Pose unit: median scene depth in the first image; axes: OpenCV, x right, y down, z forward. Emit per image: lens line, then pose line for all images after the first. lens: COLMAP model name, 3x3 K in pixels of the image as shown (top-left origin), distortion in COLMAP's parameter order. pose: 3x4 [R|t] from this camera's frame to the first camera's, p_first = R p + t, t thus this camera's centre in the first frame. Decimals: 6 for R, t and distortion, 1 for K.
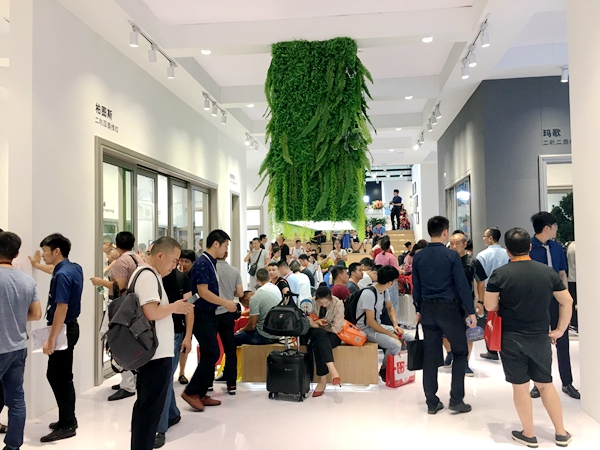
lens RADIAL K [[512.4, 0, 300.0], [0, 512.4, 225.0], [0, 0, 1]] dist [0.003604, 0.002146]
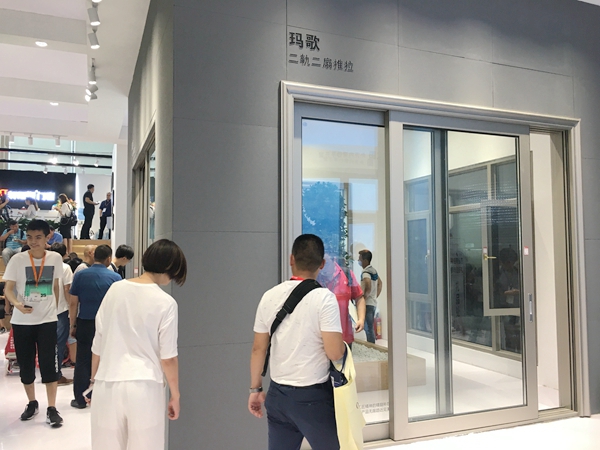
lens RADIAL K [[512.4, 0, 300.0], [0, 512.4, 225.0], [0, 0, 1]] dist [0.003604, 0.002146]
pose [[0.875411, 0.041032, 0.481635, 0.249194], [-0.026444, 0.998964, -0.037041, 0.021292], [-0.482656, 0.019690, 0.875589, 0.560081]]
